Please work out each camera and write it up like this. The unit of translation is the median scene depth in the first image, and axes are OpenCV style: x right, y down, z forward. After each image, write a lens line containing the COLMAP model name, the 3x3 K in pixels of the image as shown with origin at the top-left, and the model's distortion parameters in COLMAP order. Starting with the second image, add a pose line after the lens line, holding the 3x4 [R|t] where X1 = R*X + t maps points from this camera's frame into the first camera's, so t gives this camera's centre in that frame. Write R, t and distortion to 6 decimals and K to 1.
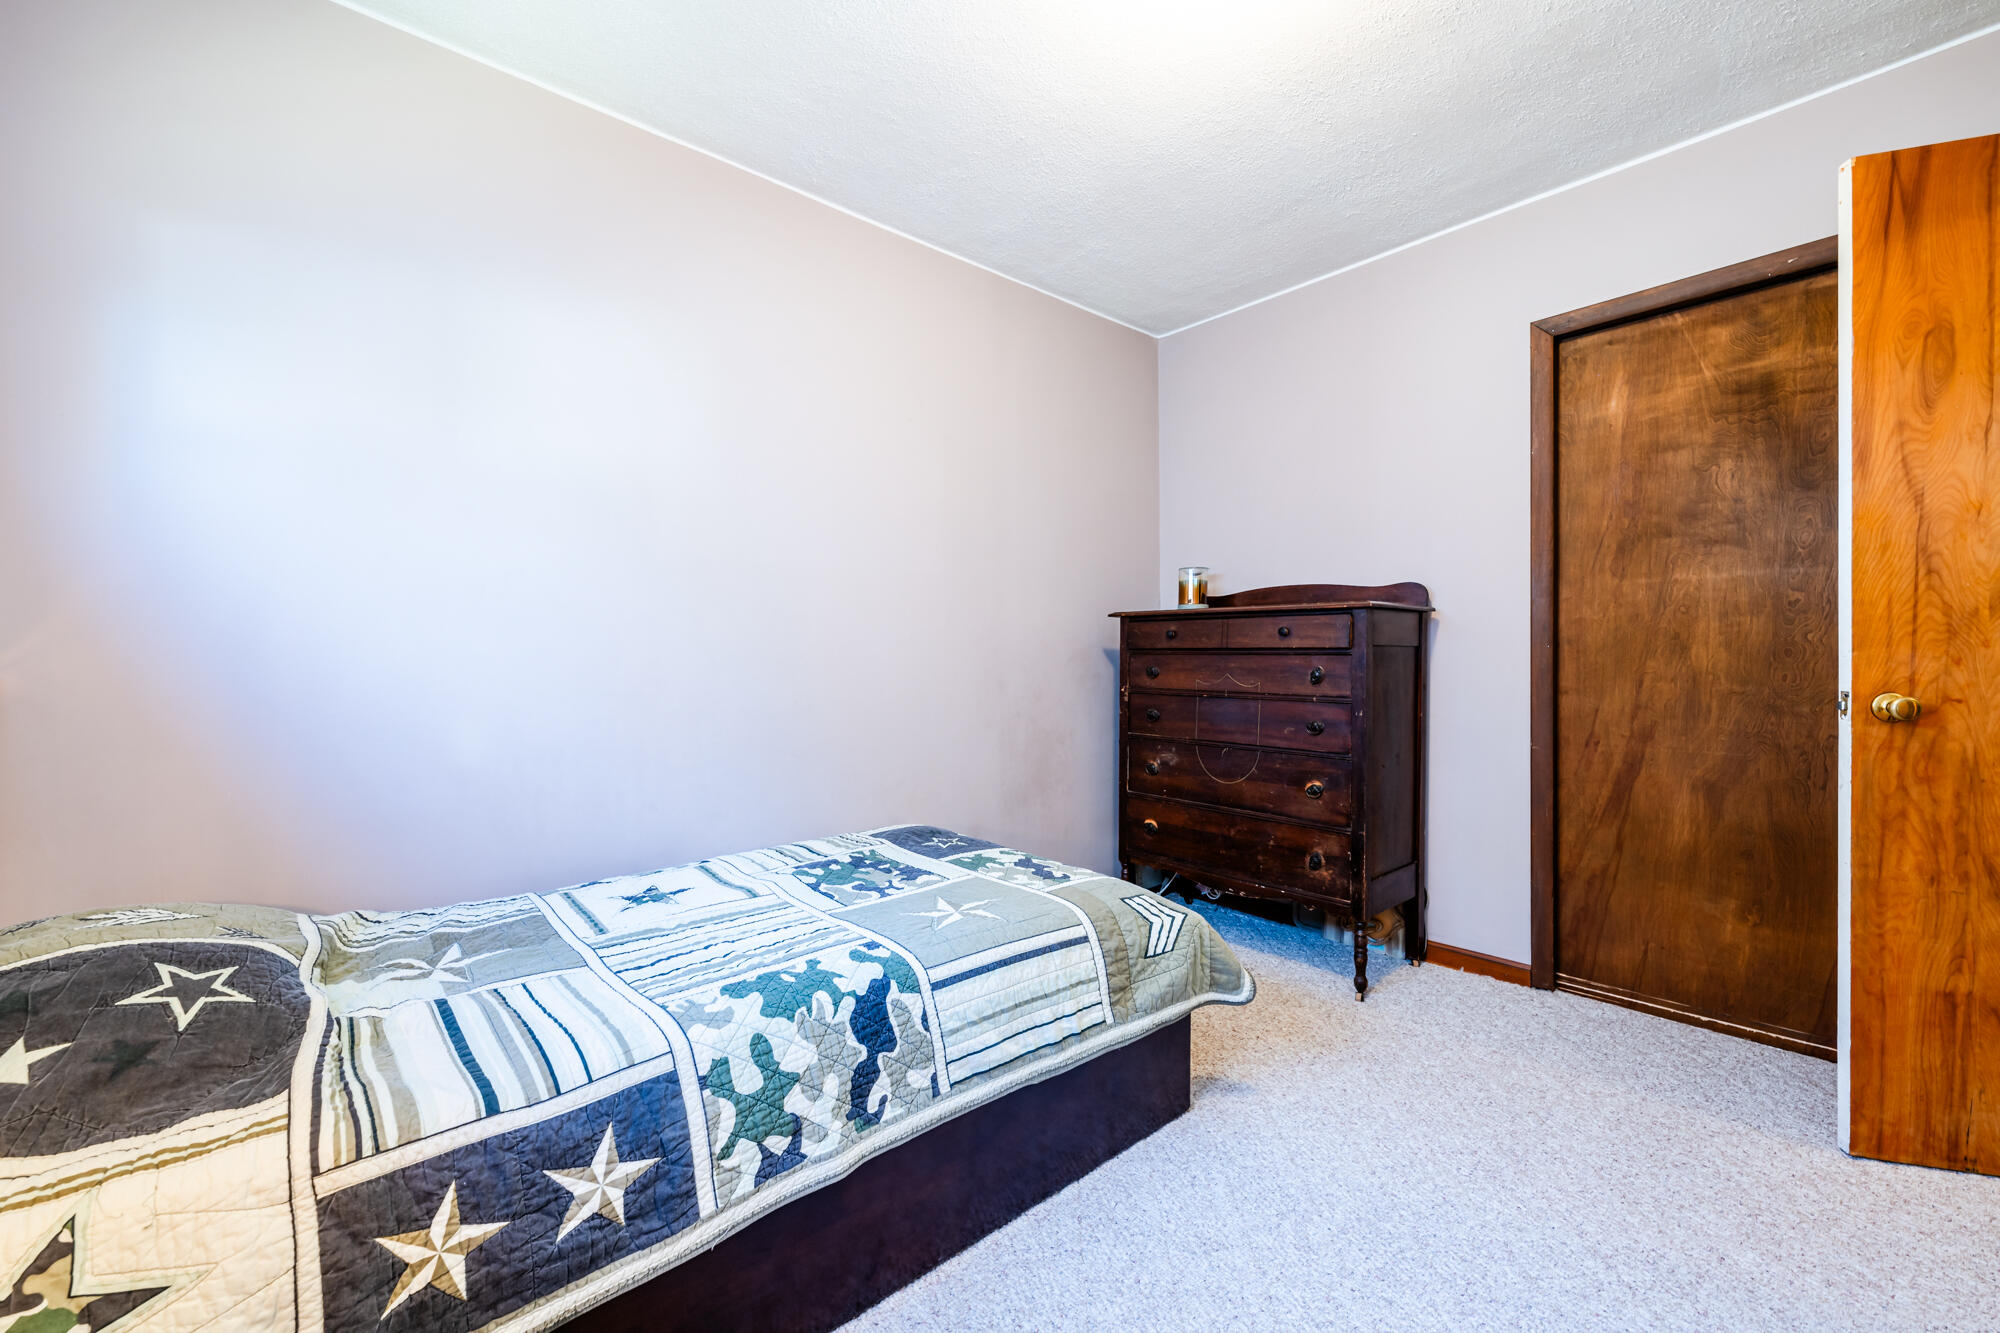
lens RADIAL K [[804.9, 0, 1000.0], [0, 804.9, 666.5], [0, 0, 1]] dist [0.001489, 0.000210]
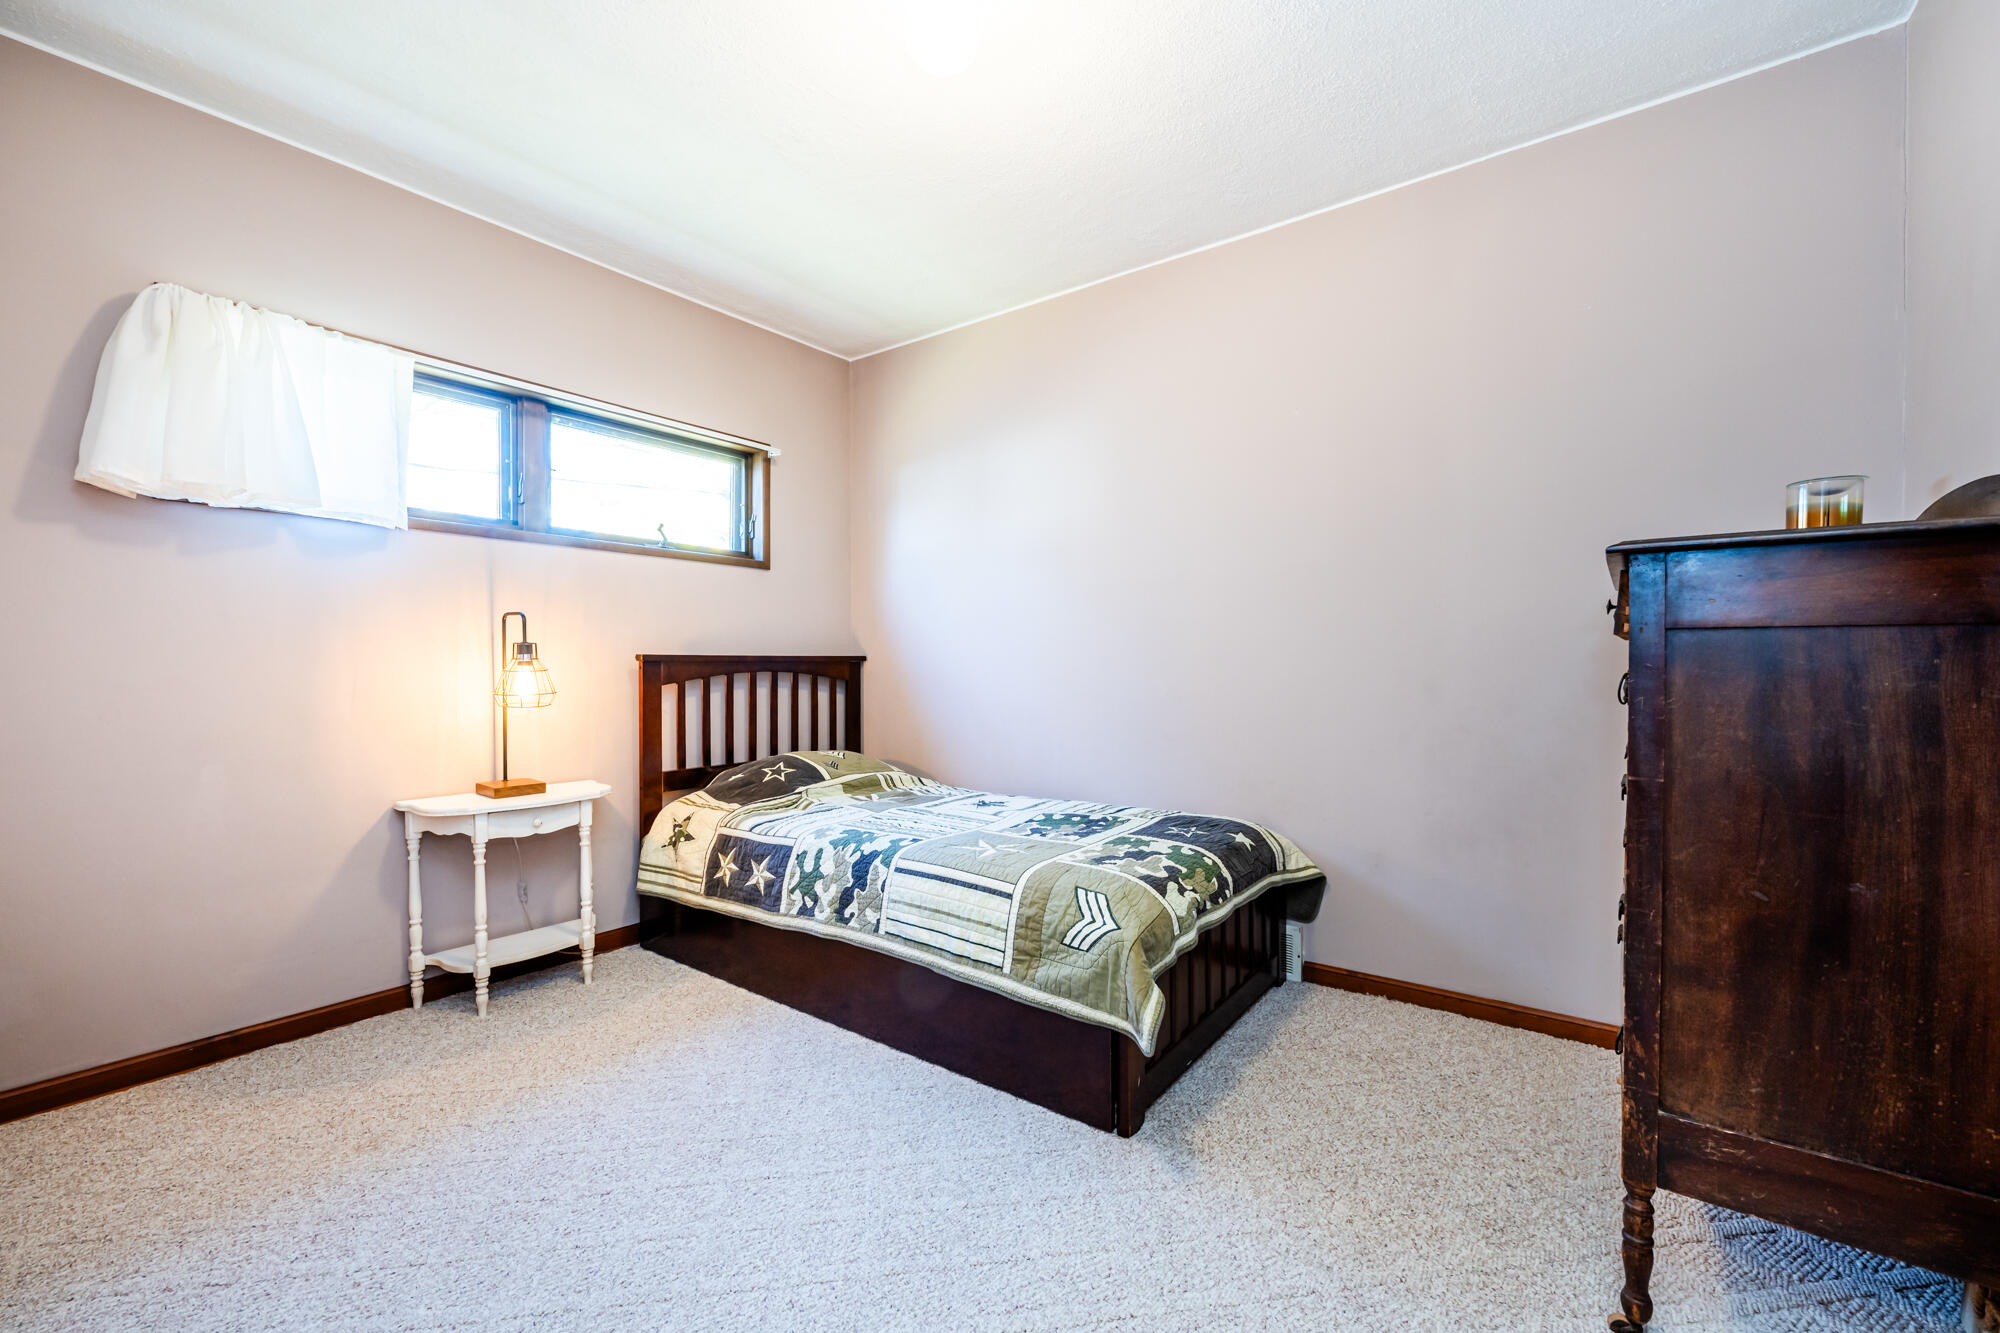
lens RADIAL K [[816.8, 0, 1000.0], [0, 816.8, 666.5], [0, 0, 1]] dist [0.000111, -0.000005]
pose [[0.208072, 0.011649, -0.978044, 1.614577], [-0.011073, 0.999893, 0.009553, -0.005804], [0.978051, 0.008842, 0.208178, 0.948823]]
